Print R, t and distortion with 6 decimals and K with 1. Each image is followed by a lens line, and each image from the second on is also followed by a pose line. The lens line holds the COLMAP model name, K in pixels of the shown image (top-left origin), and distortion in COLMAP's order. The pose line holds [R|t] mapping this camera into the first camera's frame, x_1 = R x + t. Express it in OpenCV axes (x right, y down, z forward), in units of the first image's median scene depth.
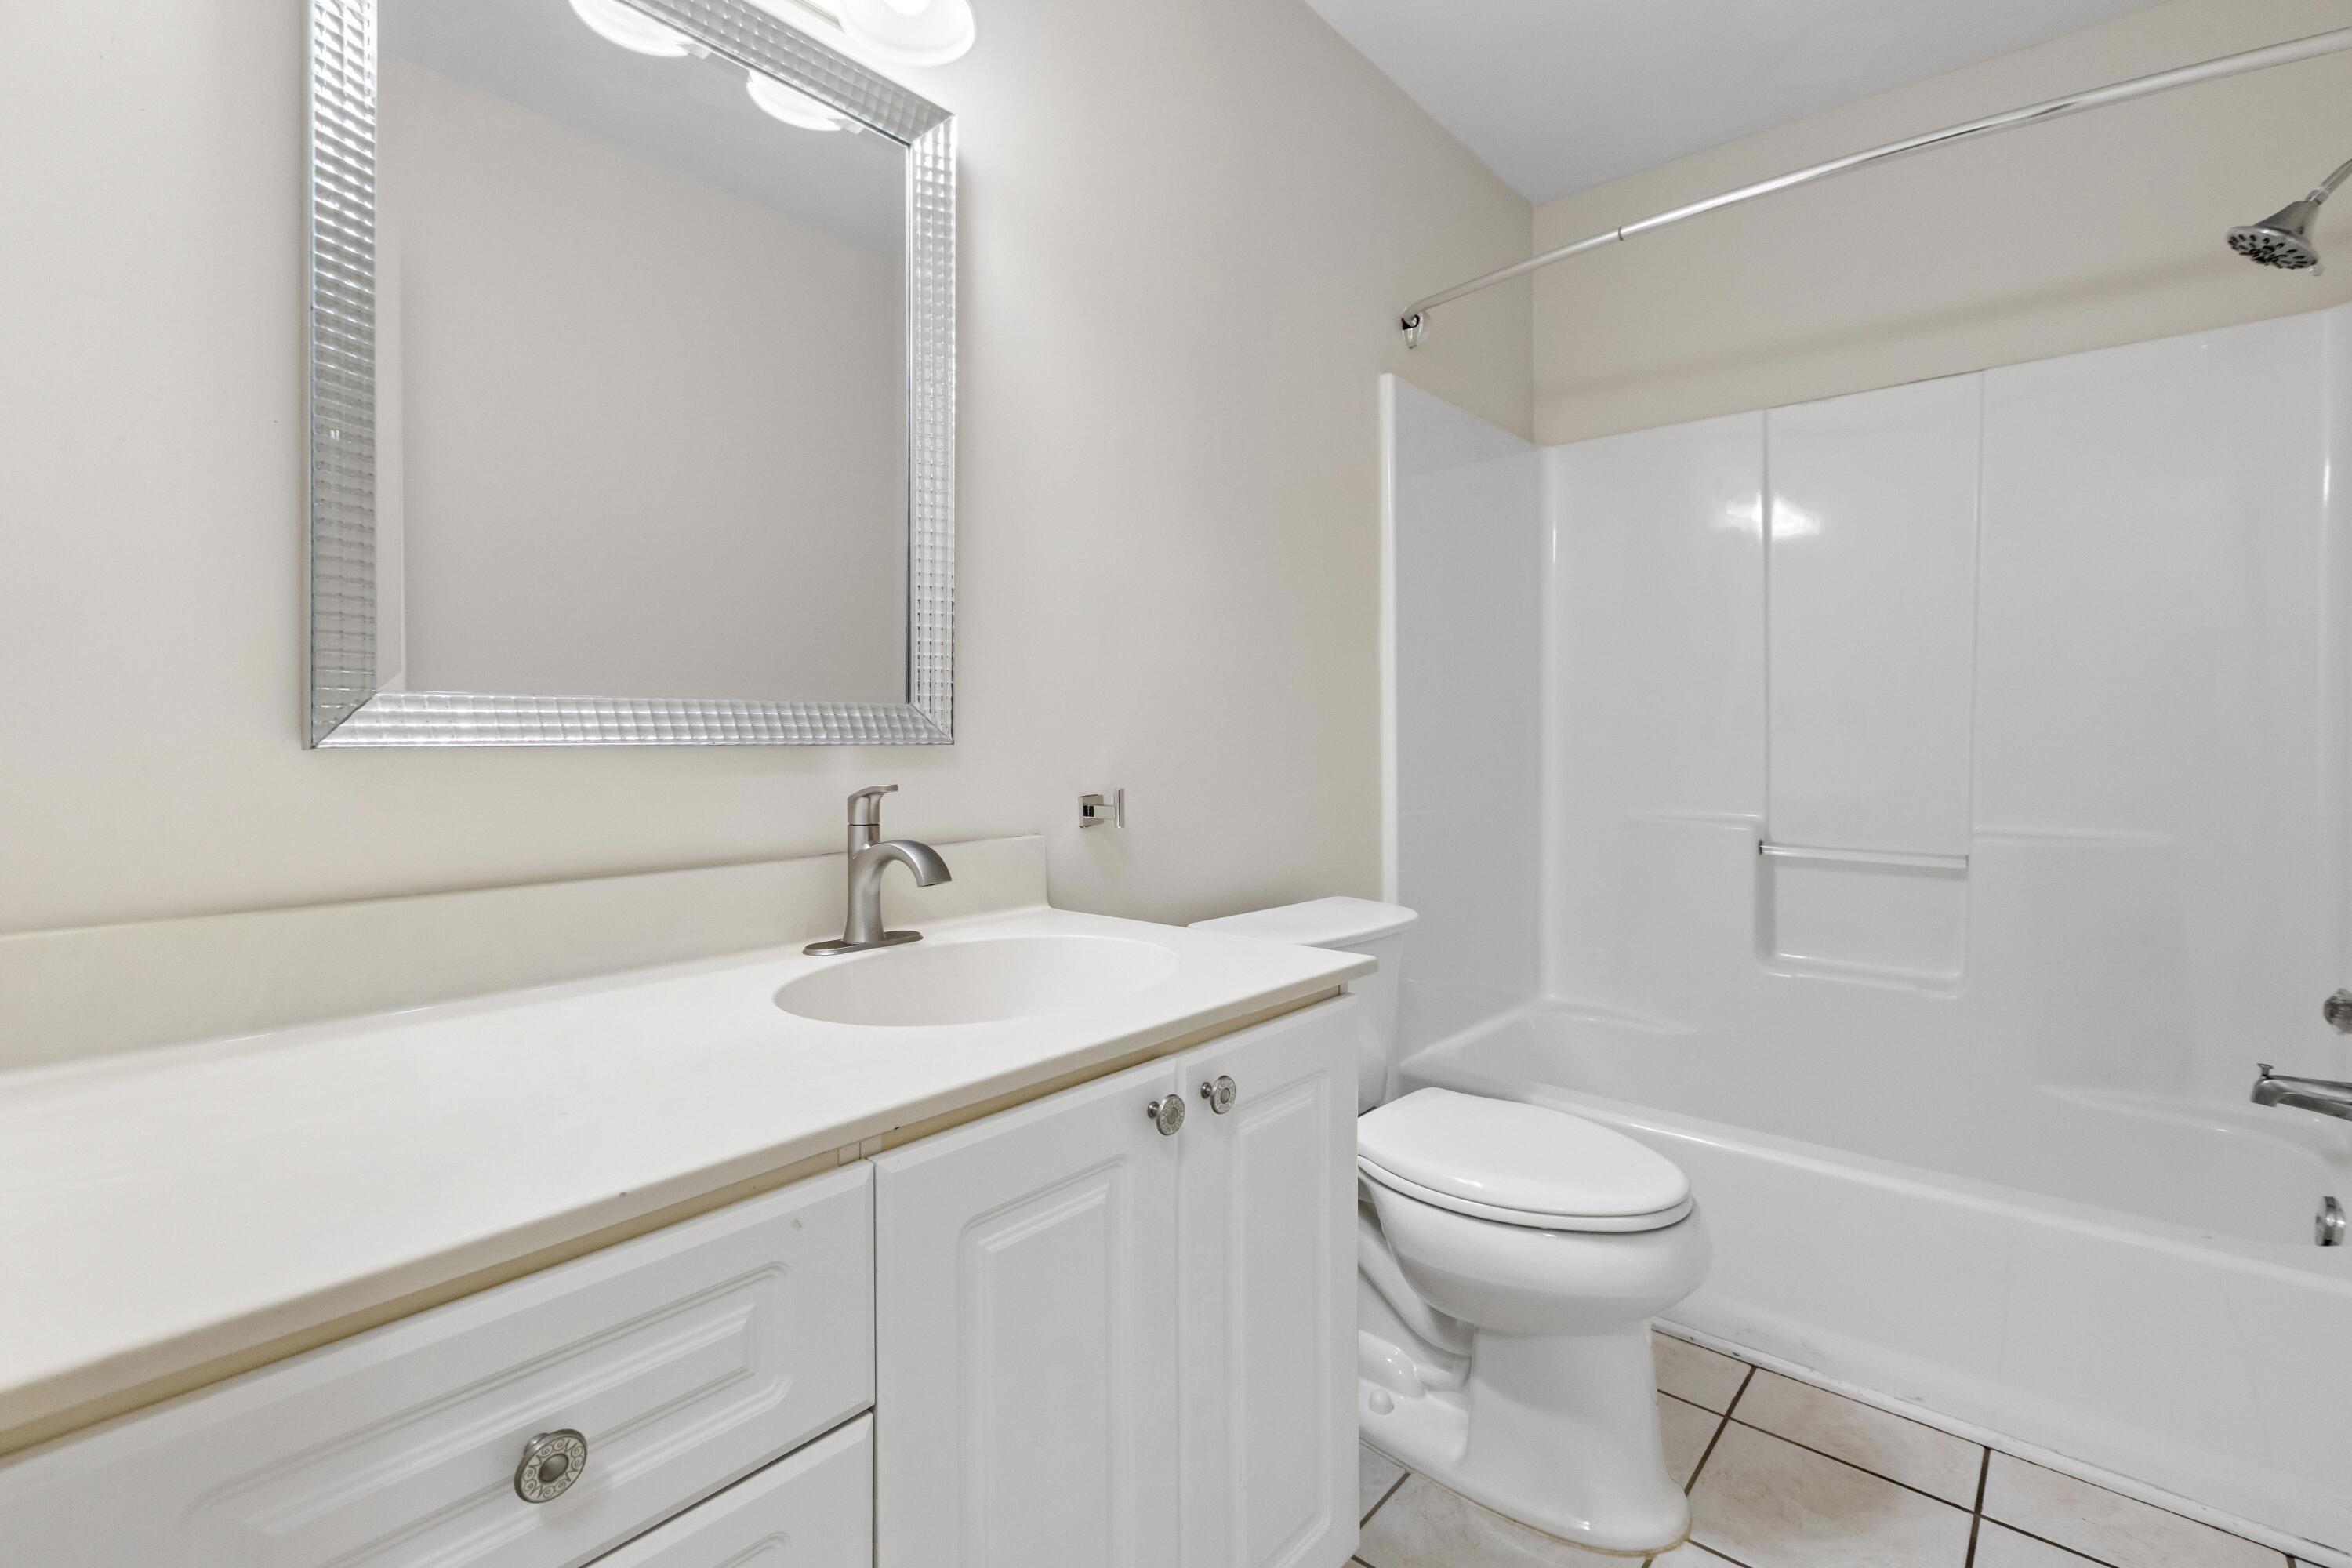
lens RADIAL K [[1072.3, 0, 1161.0], [0, 1072.3, 725.2], [0, 0, 1]] dist [0.001072, -0.001050]
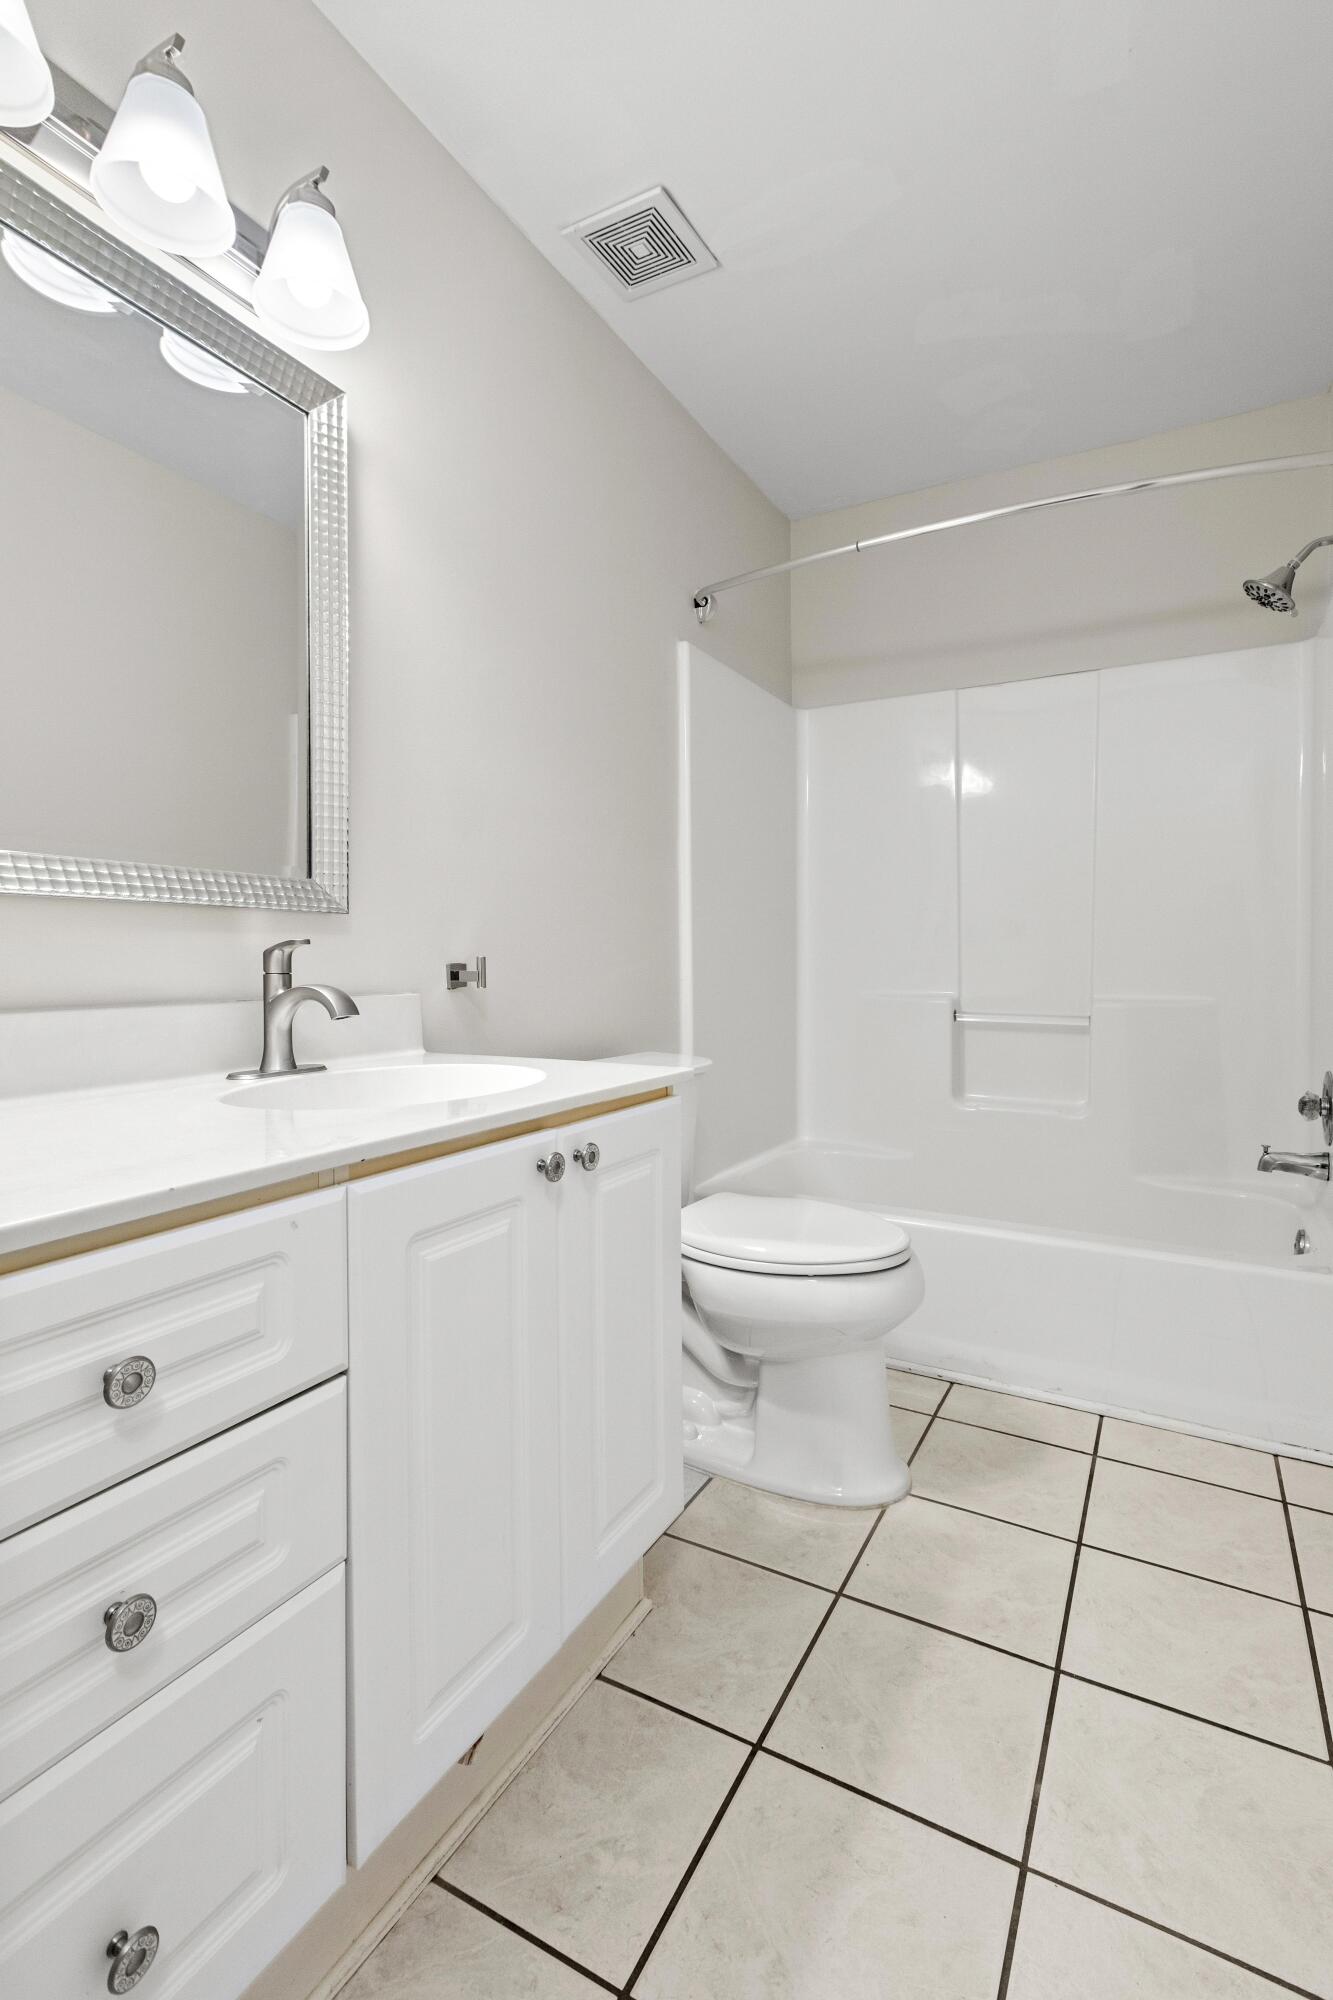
lens RADIAL K [[927.3, 0, 675.6], [0, 927.3, 950.2], [0, 0, 1]] dist [0.000335, -0.000336]
pose [[0.976128, -0.001613, 0.217191, -0.059609], [0.001869, 0.999998, -0.000974, 0.060052], [-0.217189, 0.001356, 0.976129, -0.098551]]
